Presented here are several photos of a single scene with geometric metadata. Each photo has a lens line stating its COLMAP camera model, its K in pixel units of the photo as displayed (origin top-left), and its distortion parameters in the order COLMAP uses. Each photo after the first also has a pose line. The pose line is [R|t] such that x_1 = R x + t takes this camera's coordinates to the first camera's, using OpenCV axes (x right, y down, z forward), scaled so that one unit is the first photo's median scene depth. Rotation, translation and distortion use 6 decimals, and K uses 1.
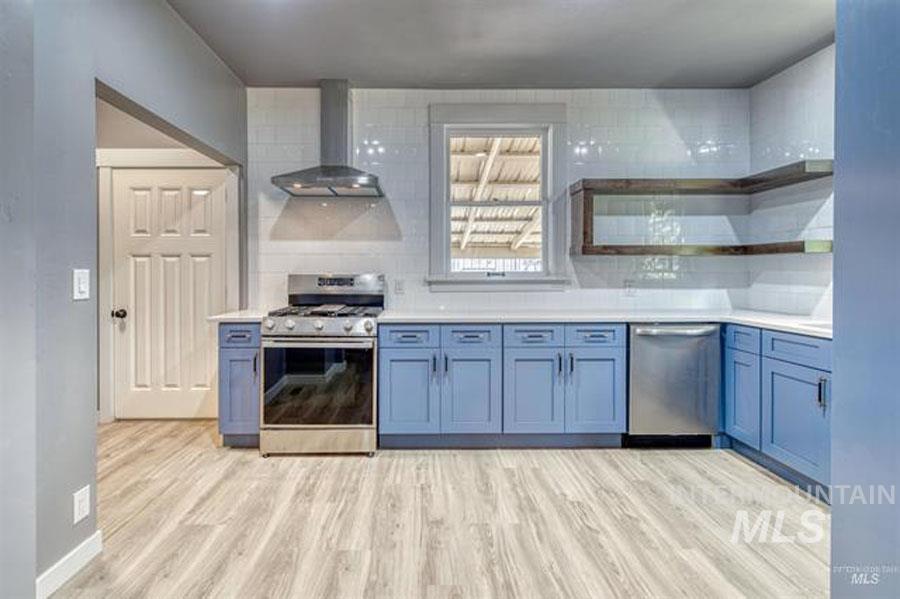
lens RADIAL K [[448.3, 0, 445.2], [0, 448.3, 274.5], [0, 0, 1]] dist [0.000280, -0.000085]
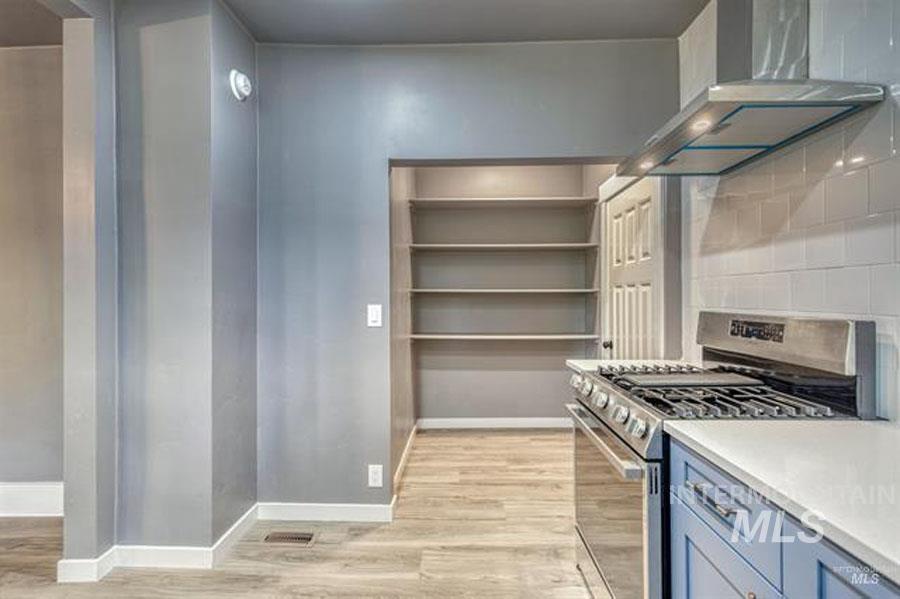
lens RADIAL K [[410.7, 0, 435.2], [0, 410.7, 297.5], [0, 0, 1]] dist [0.000165, -0.000020]
pose [[-0.093545, 0.000060, -0.995615, 0.256795], [-0.002378, 0.999997, 0.000283, -0.020347], [0.995612, 0.002394, -0.093544, 0.791084]]
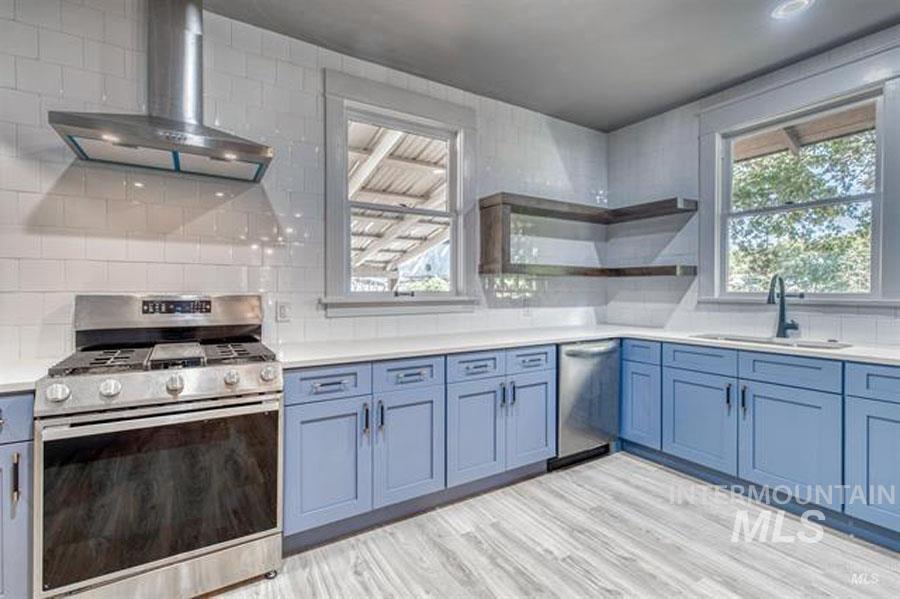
lens RADIAL K [[411.3, 0, 466.4], [0, 411.3, 296.1], [0, 0, 1]] dist [0.004606, 0.000318]
pose [[0.854475, -0.005396, 0.519464, -0.225044], [0.002206, 0.999975, 0.006759, -0.002258], [-0.519487, -0.004629, 0.854466, 0.334872]]
